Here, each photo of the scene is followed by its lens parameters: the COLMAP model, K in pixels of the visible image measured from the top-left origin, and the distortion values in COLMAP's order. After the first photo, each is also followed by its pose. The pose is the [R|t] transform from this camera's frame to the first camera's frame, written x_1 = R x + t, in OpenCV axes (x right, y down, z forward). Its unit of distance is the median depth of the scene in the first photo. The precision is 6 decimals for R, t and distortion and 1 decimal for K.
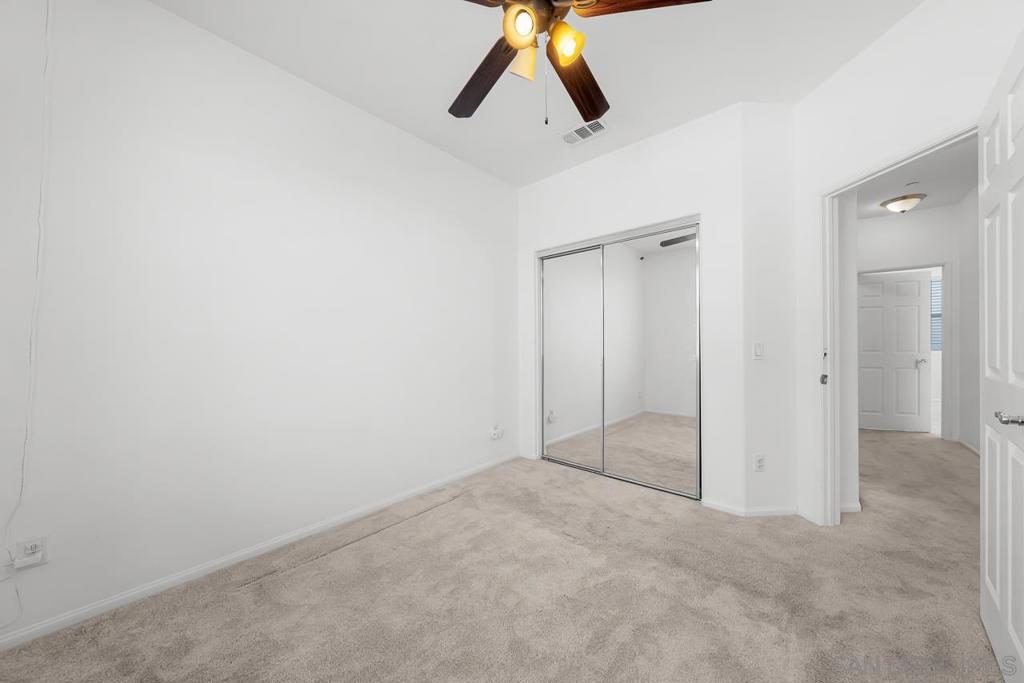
lens RADIAL K [[355.1, 0, 513.5], [0, 355.1, 345.8], [0, 0, 1]] dist [-0.000464, 0.000223]
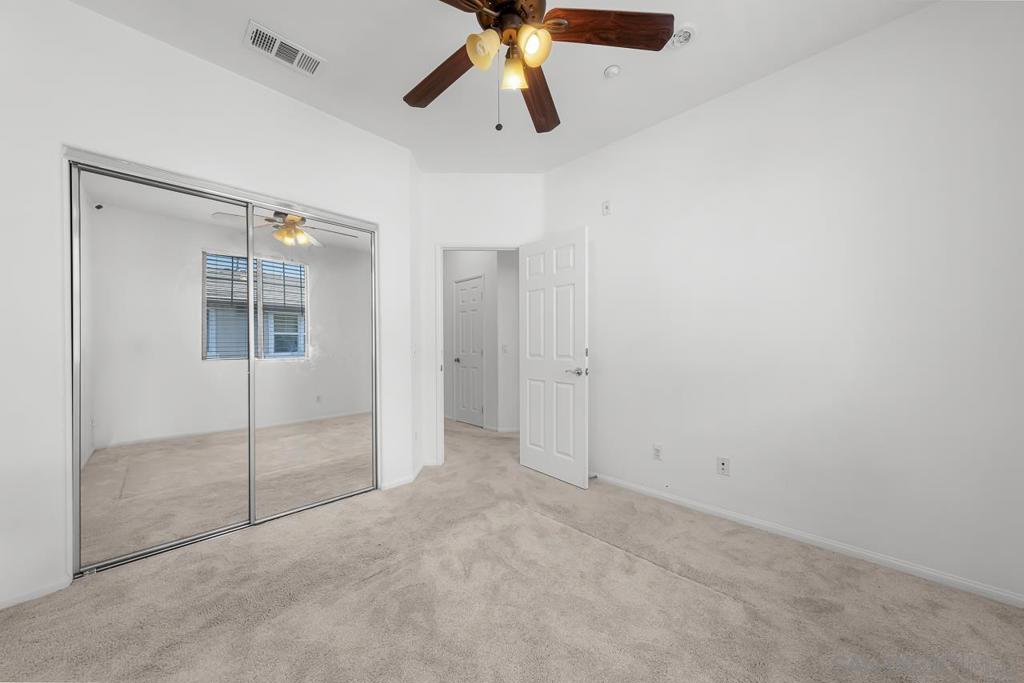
lens RADIAL K [[359.2, 0, 515.7], [0, 359.2, 346.9], [0, 0, 1]] dist [-0.000283, 0.000016]
pose [[0.022427, 0.002219, 0.999746, -0.611569], [0.000430, 0.999997, -0.002230, 0.006569], [-0.999748, 0.000480, 0.022426, 0.596671]]
